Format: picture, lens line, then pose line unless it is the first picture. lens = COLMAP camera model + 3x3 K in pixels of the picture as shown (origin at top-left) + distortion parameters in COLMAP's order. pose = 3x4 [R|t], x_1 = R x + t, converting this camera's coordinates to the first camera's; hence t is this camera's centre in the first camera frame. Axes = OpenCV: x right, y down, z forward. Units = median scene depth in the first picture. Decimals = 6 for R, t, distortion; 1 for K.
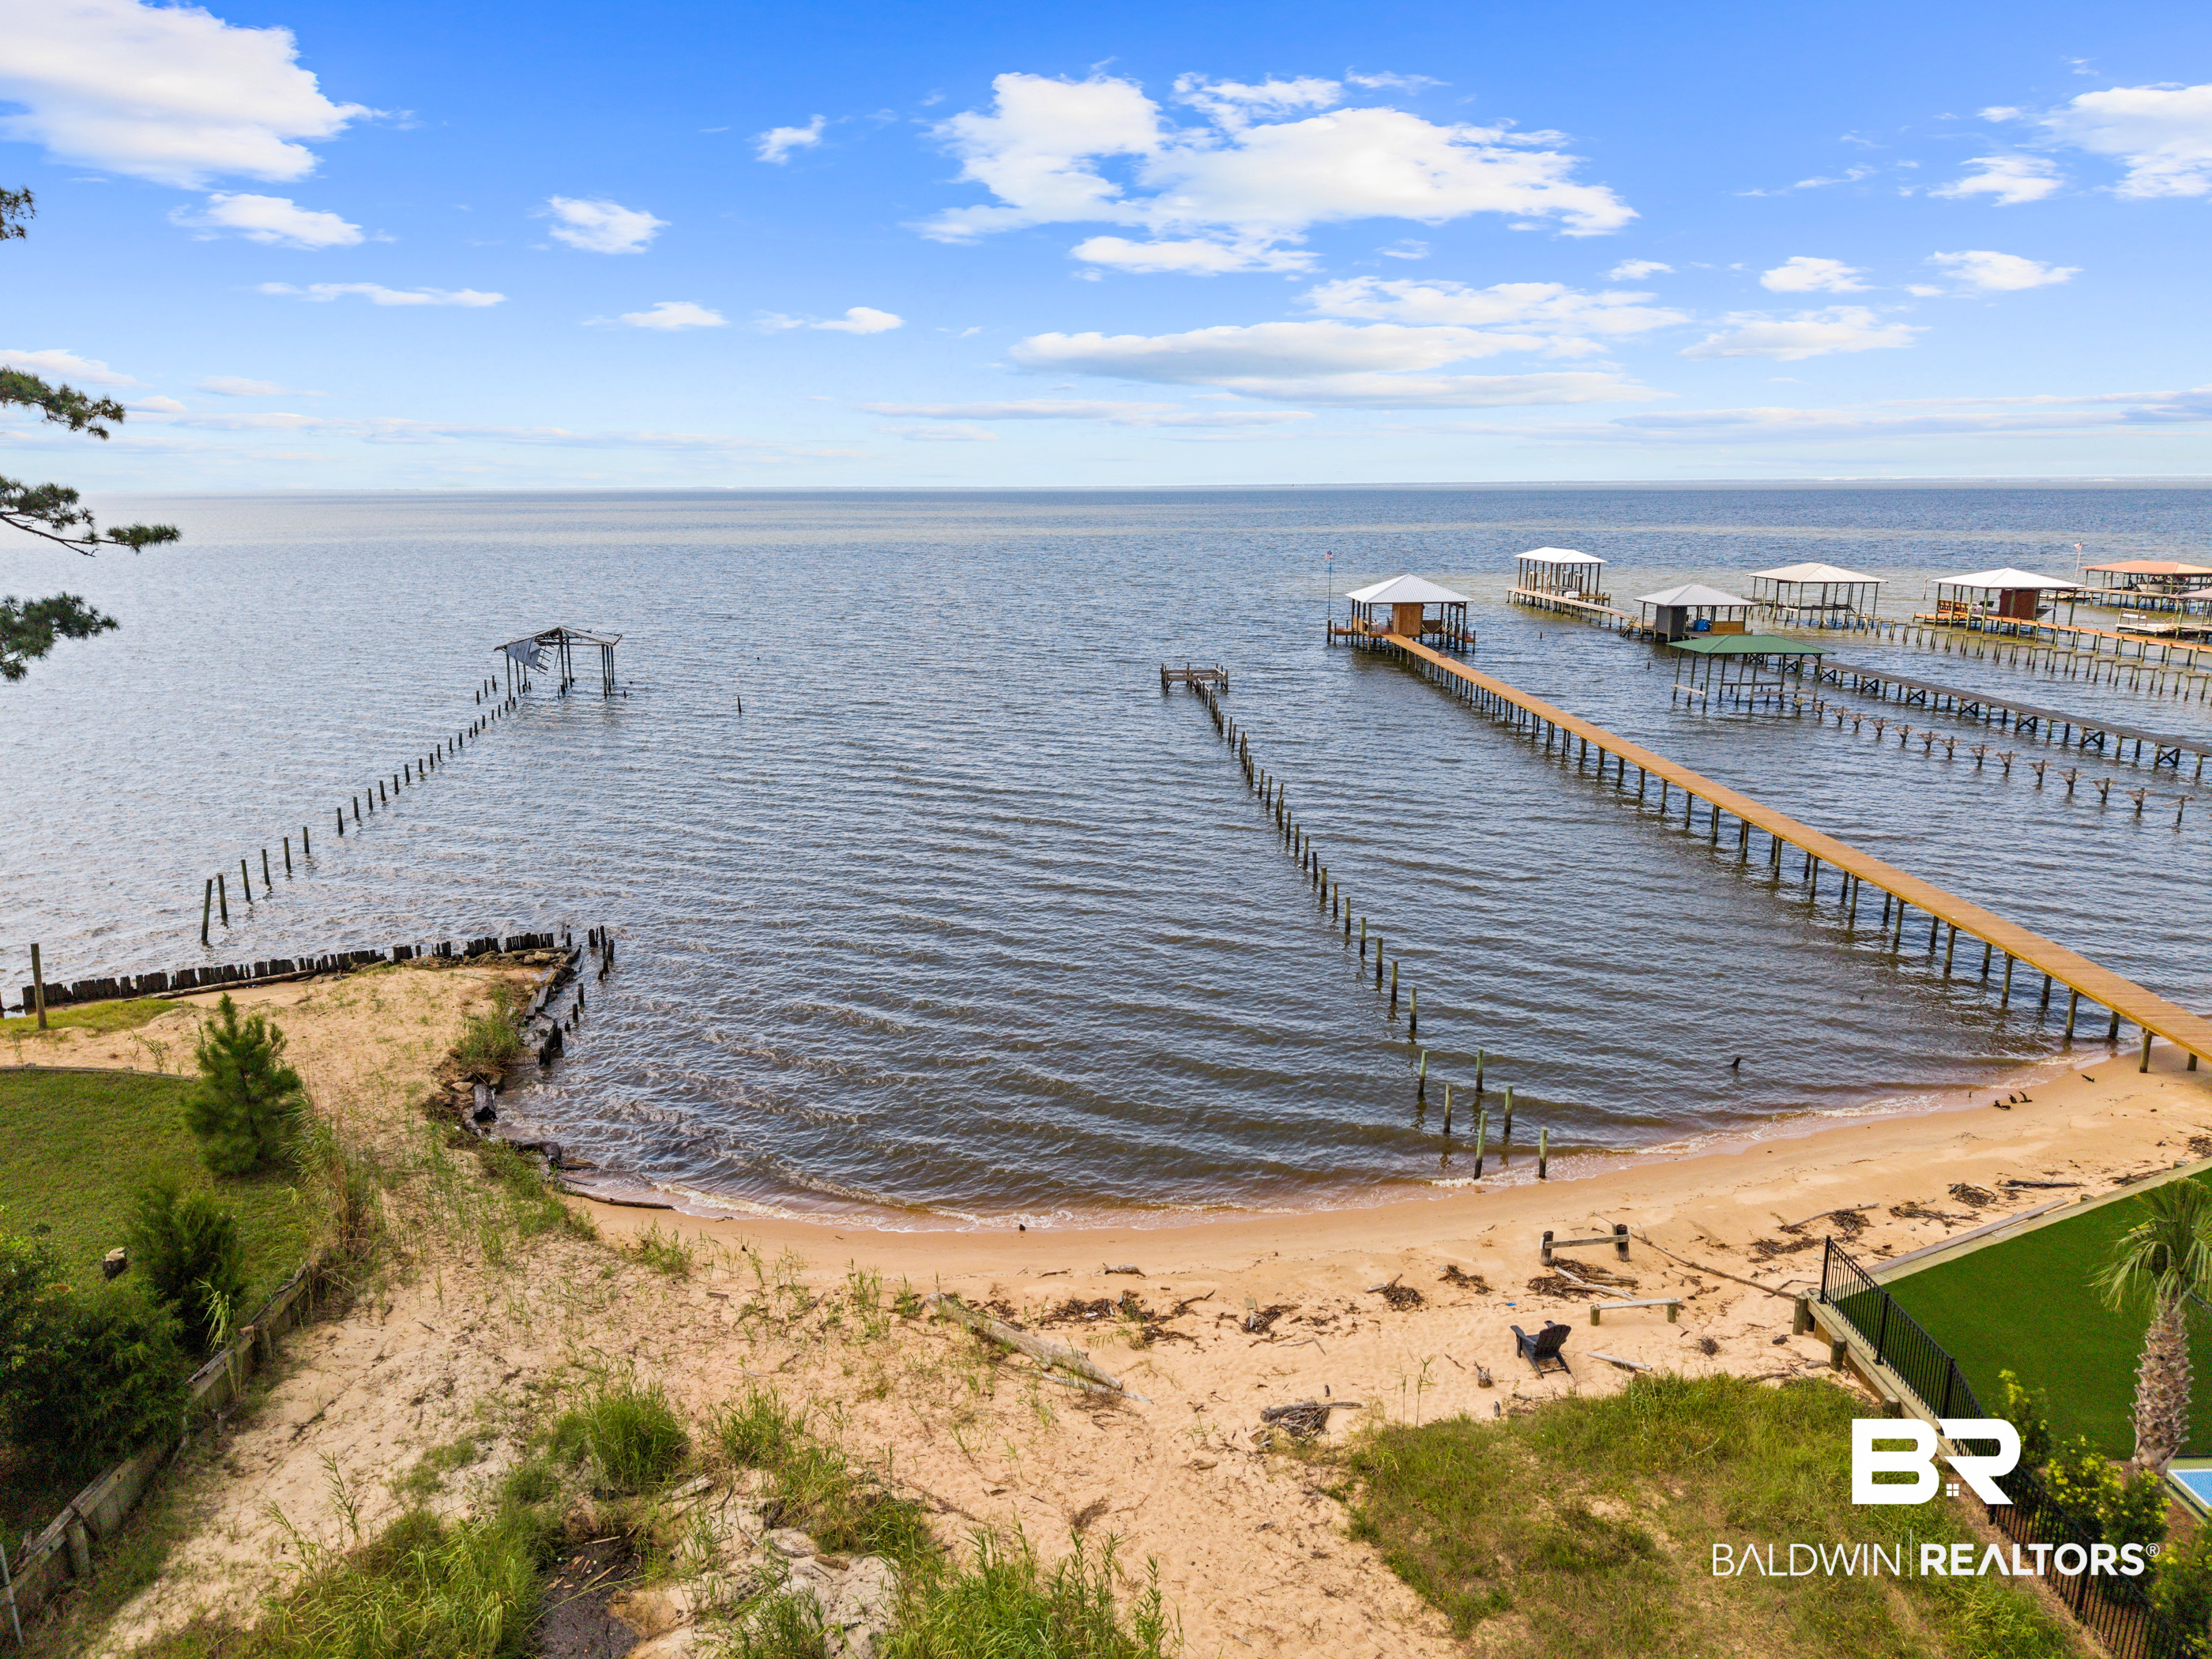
lens RADIAL K [[1529.1, 0, 1081.8], [0, 1529.1, 832.2], [0, 0, 1]] dist [0.048175, -0.049307]
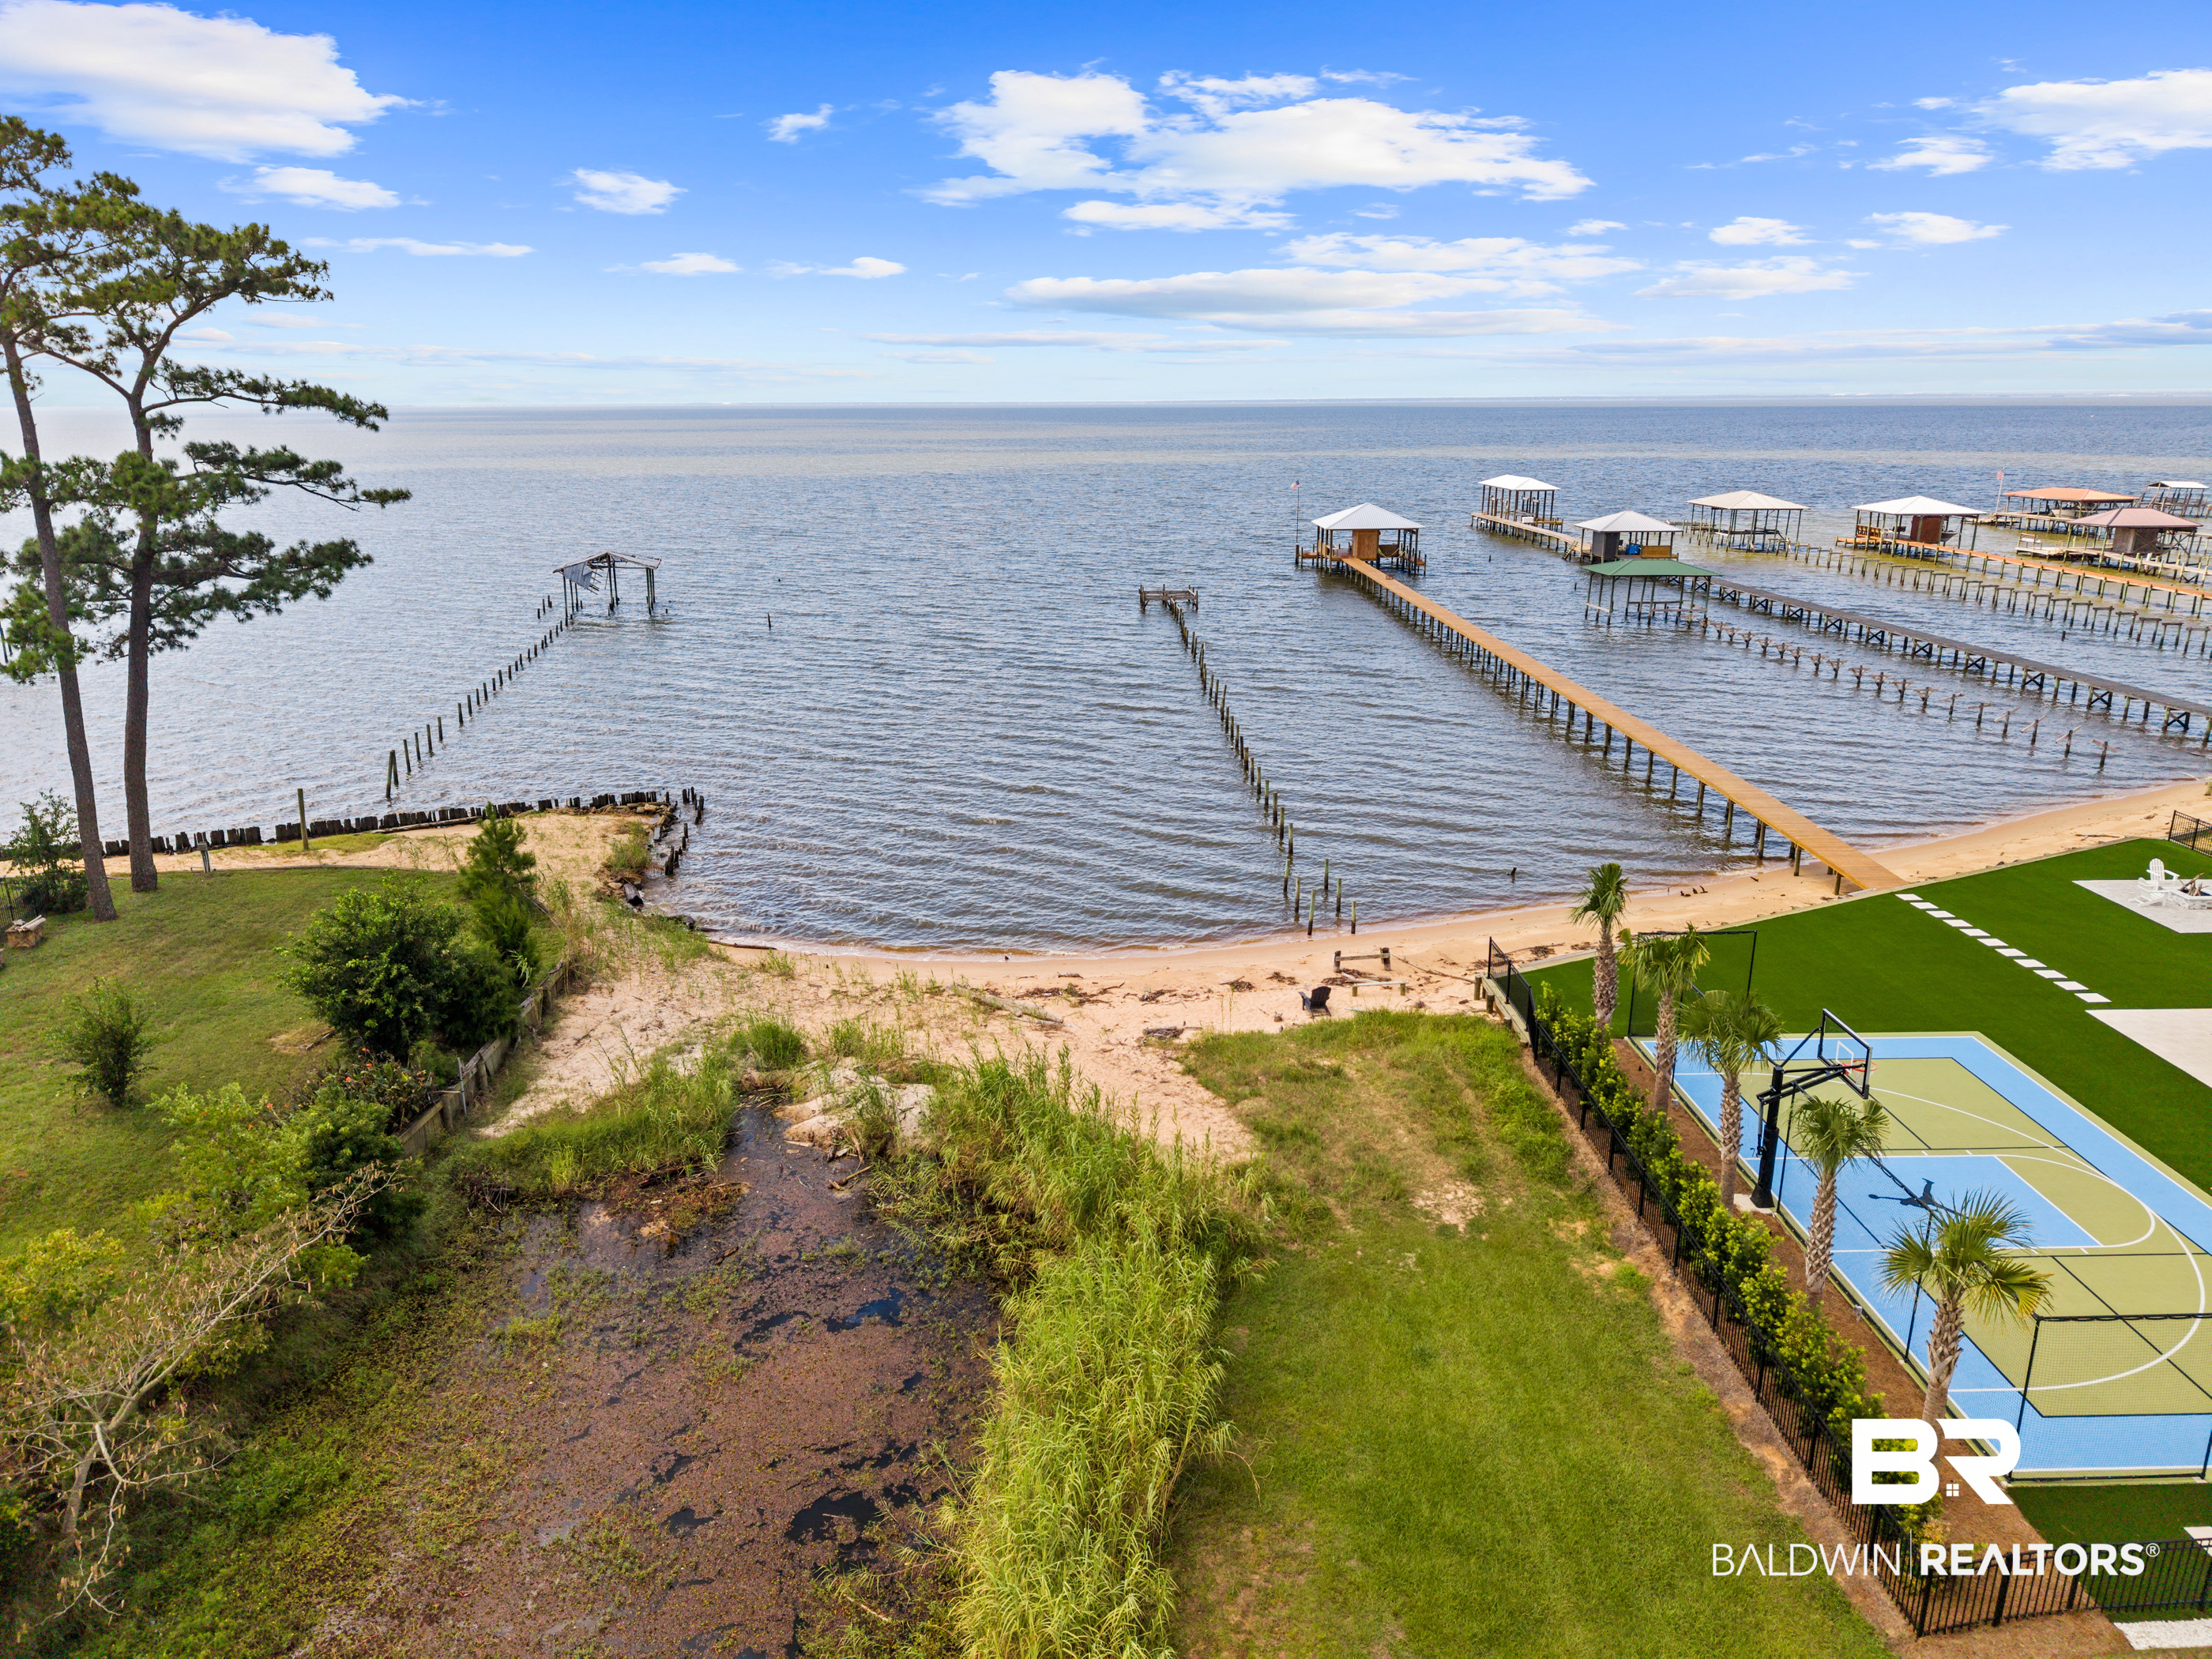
lens RADIAL K [[1529.1, 0, 1081.8], [0, 1529.1, 832.2], [0, 0, 1]] dist [0.048175, -0.049307]
pose [[1.000000, 0.000179, -0.000636, 0.027359], [-0.000146, 0.998688, 0.051209, 0.038667], [0.000644, -0.051209, 0.998688, -0.375057]]
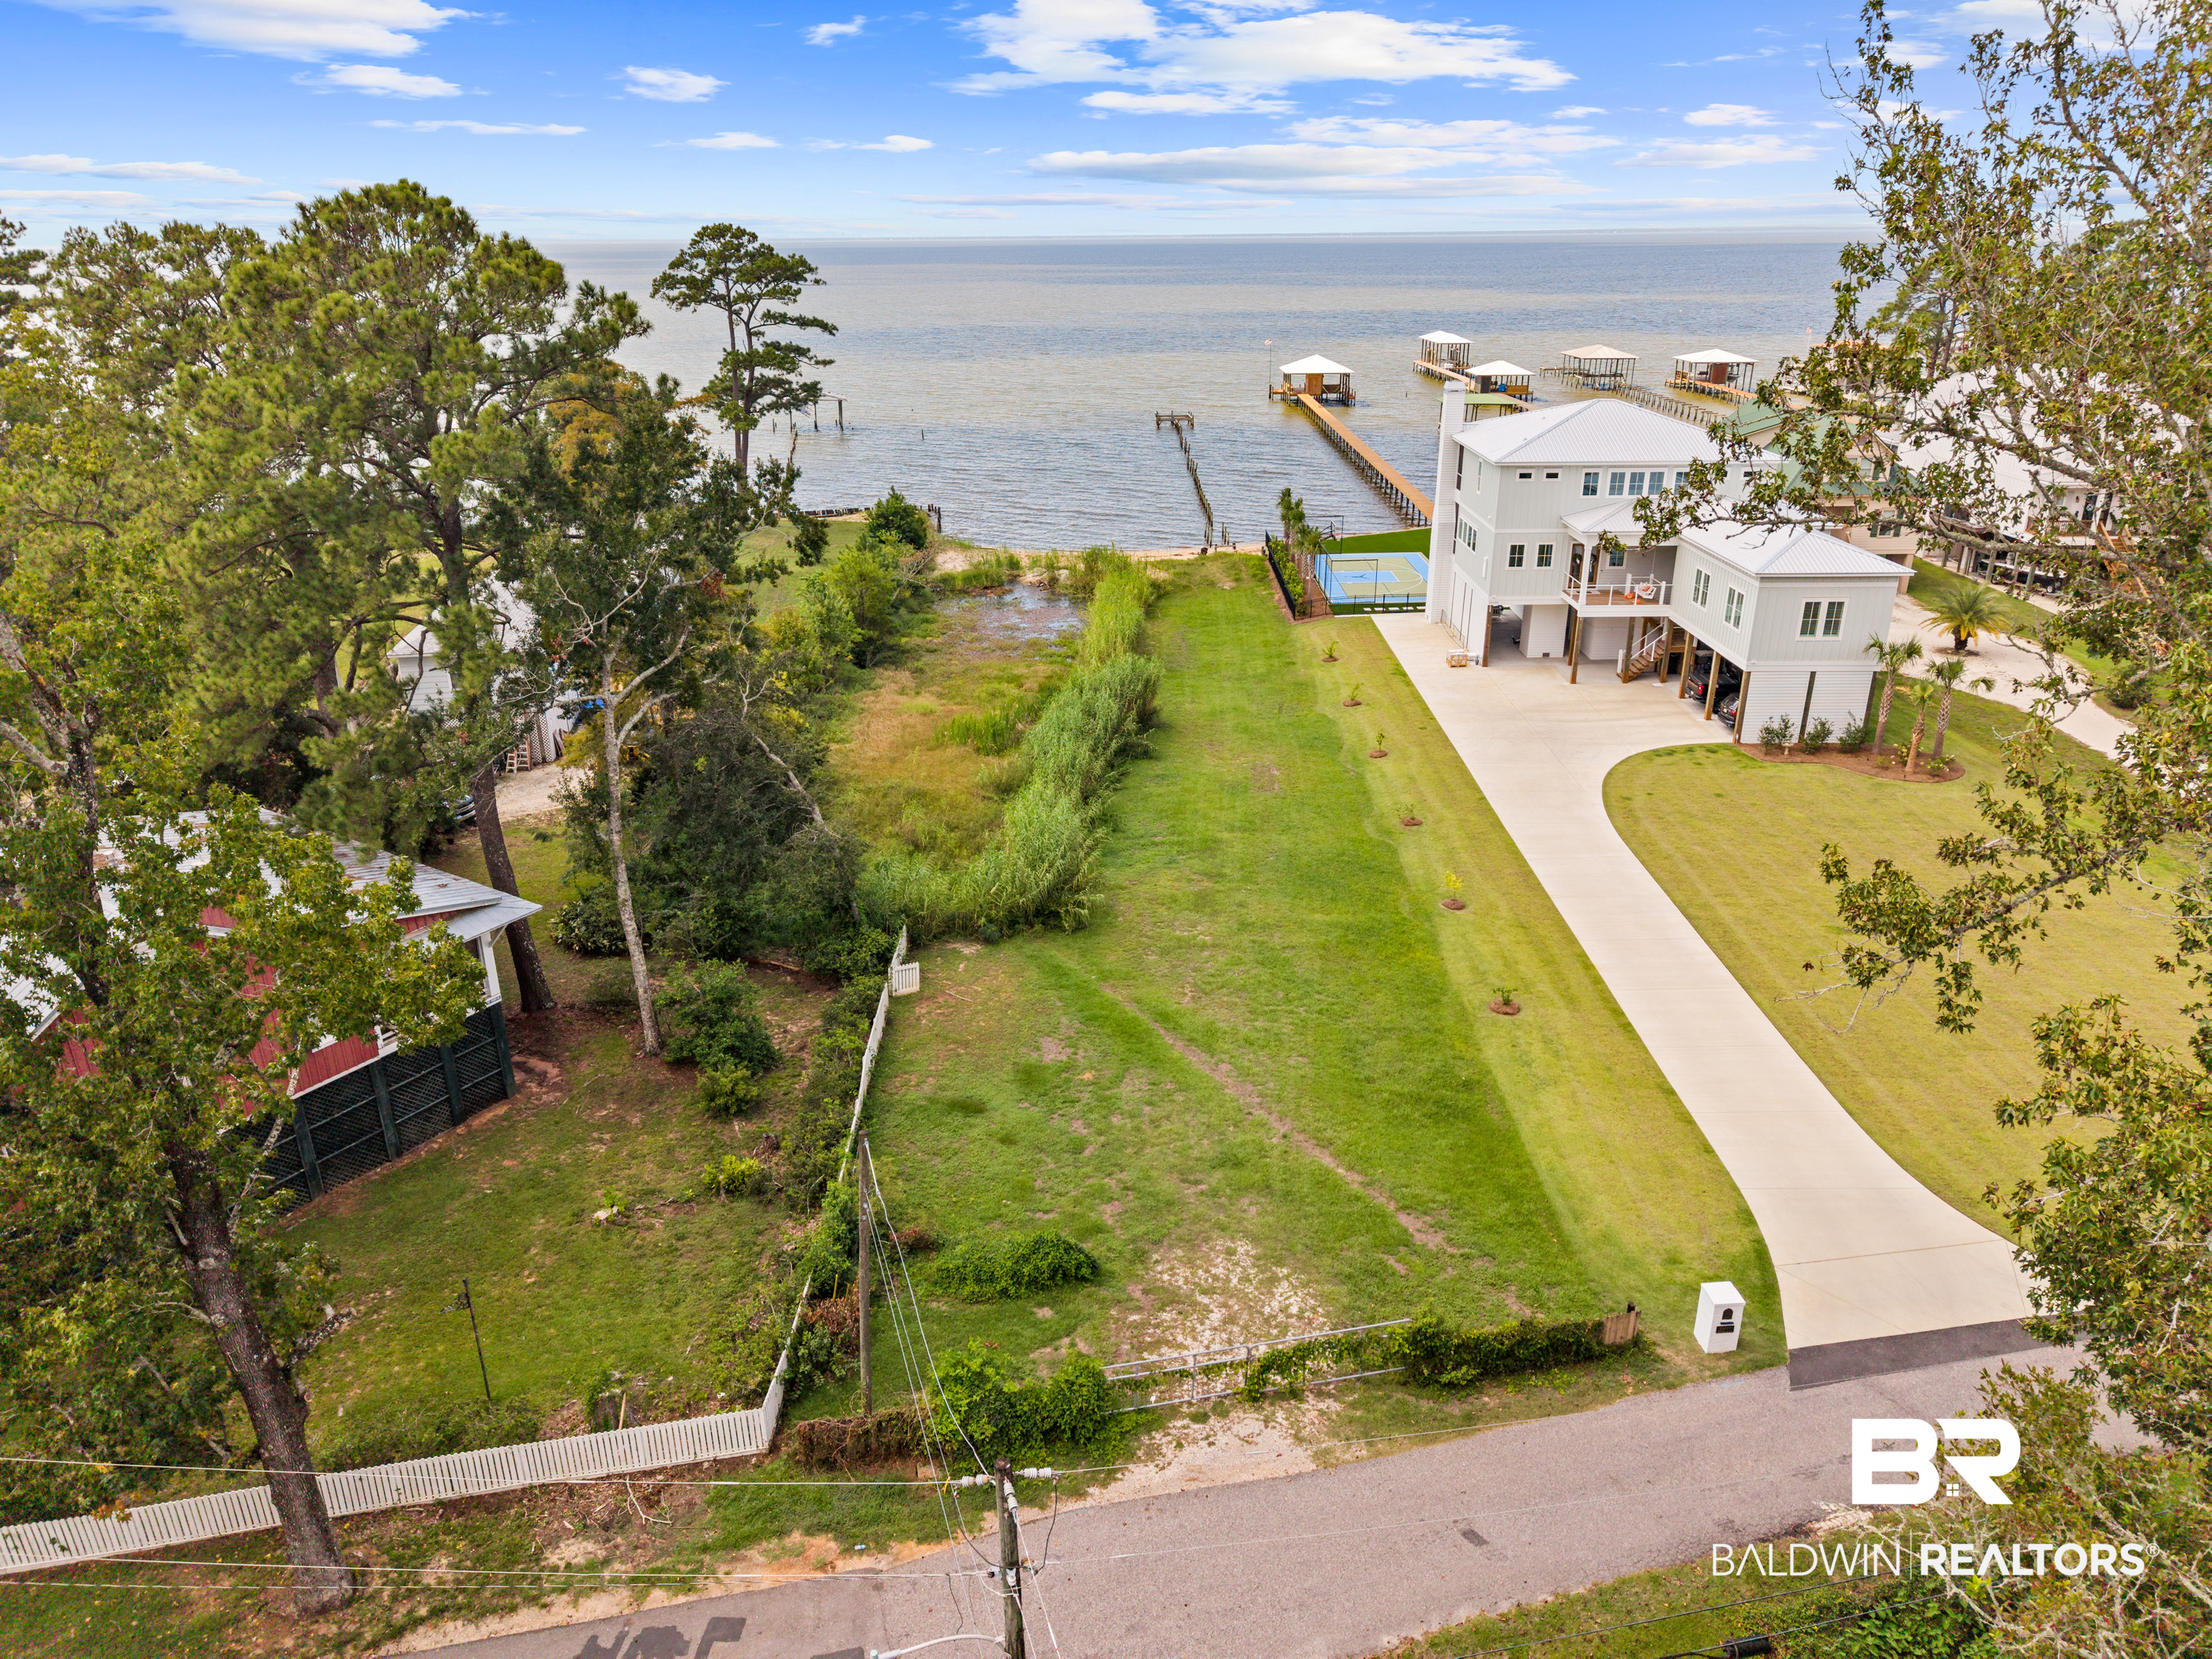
lens RADIAL K [[1529.1, 0, 1081.8], [0, 1529.1, 832.2], [0, 0, 1]] dist [0.048175, -0.049307]
pose [[0.999756, 0.005955, -0.021278, 0.024793], [-0.002766, 0.989150, 0.146880, 0.284215], [0.021922, -0.146786, 0.988925, -2.118904]]
